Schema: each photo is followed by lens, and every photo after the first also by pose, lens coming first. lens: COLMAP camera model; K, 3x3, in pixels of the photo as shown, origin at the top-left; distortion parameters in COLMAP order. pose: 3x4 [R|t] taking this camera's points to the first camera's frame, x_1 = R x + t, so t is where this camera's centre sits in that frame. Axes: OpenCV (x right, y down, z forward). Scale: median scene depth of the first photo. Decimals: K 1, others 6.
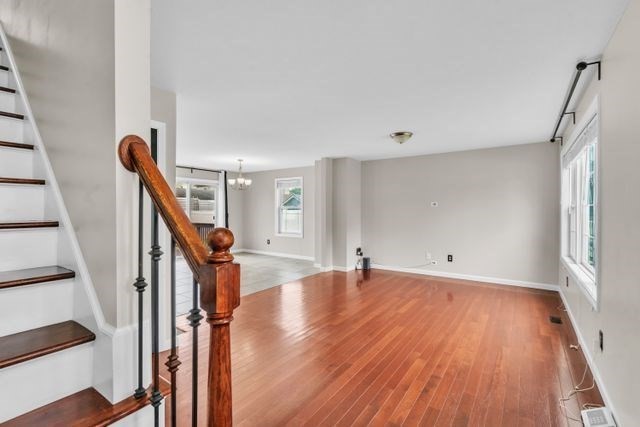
lens RADIAL K [[292.6, 0, 318.9], [0, 292.6, 211.6], [0, 0, 1]] dist [-0.001026, 0.000660]
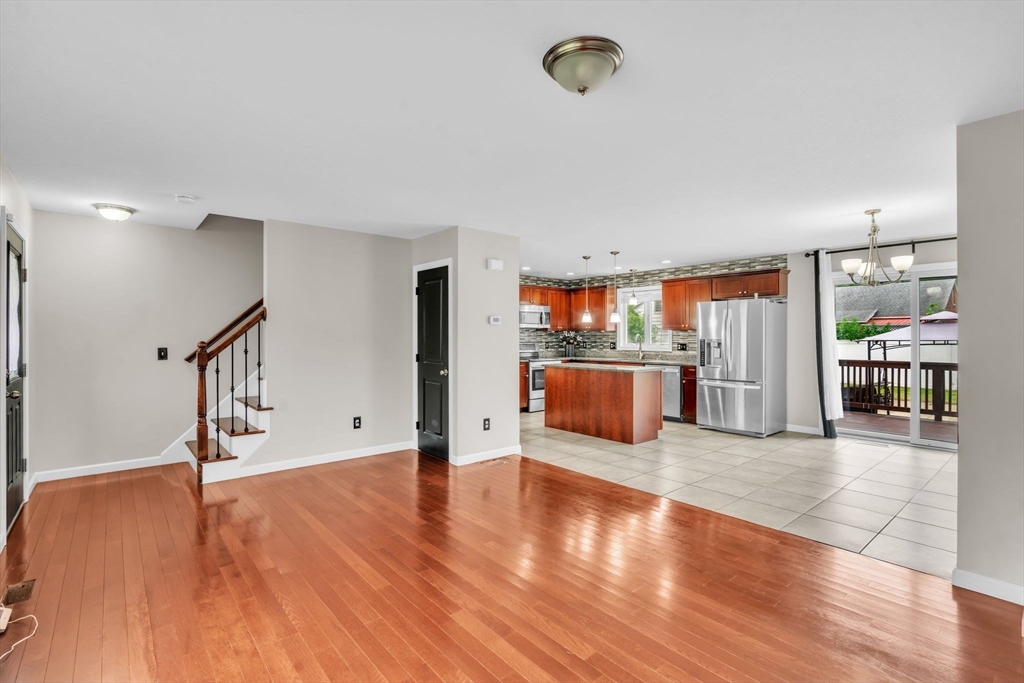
lens RADIAL K [[468.1, 0, 514.2], [0, 468.1, 341.0], [0, 0, 1]] dist [-0.001026, 0.000660]
pose [[-0.251005, -0.006715, -0.967963, 0.404623], [-0.001799, 0.999977, -0.006471, 0.002316], [0.967984, 0.000117, -0.251011, 0.591050]]
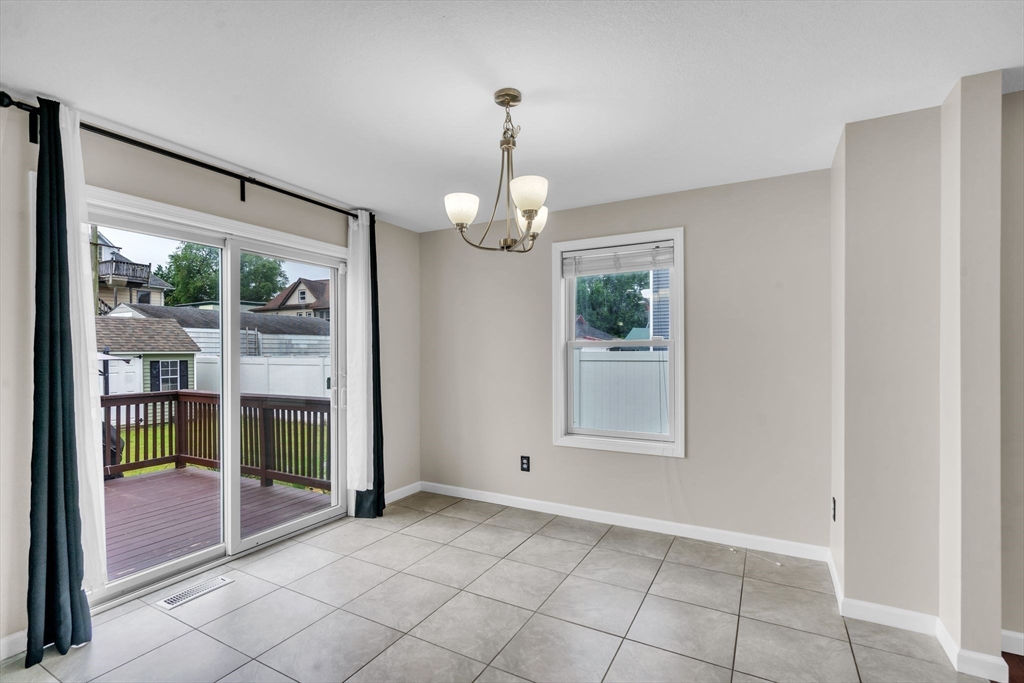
lens RADIAL K [[468.1, 0, 520.0], [0, 468.1, 347.2], [0, 0, 1]] dist [-0.001026, 0.000660]
pose [[0.992486, -0.005935, 0.122215, -0.257558], [0.007934, 0.999842, -0.015880, -0.005121], [-0.122101, 0.016730, 0.992377, 0.595310]]
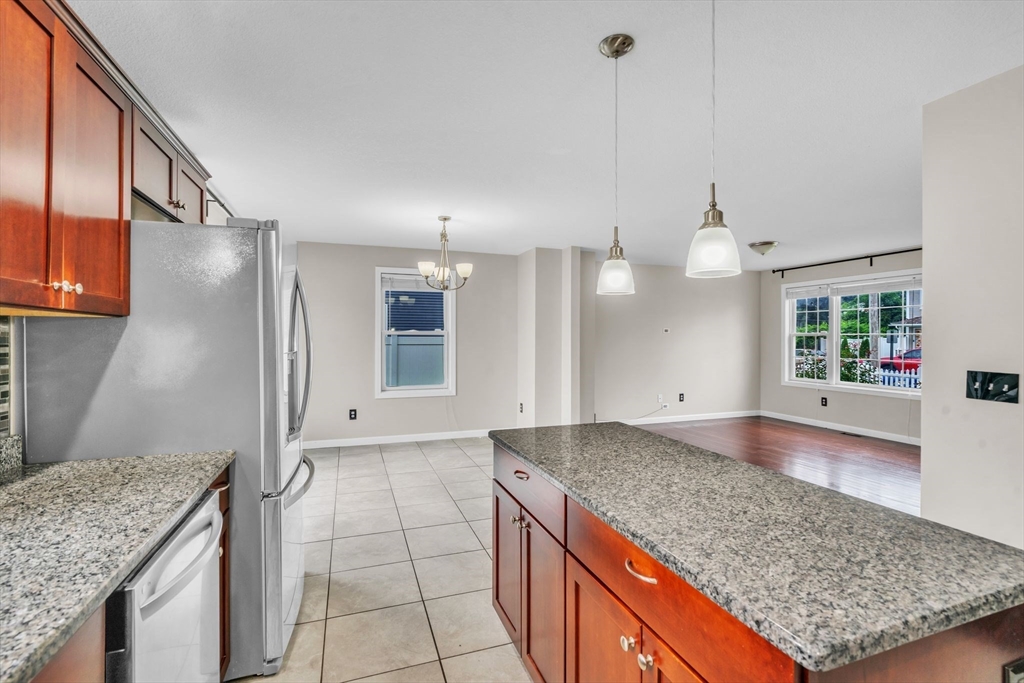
lens RADIAL K [[468.1, 0, 514.6], [0, 468.1, 340.6], [0, 0, 1]] dist [-0.001026, 0.000660]
pose [[0.575788, -0.005282, 0.817582, -0.650455], [0.007708, 0.999970, 0.001032, -0.002754], [-0.817563, 0.005707, 0.575811, 0.462522]]
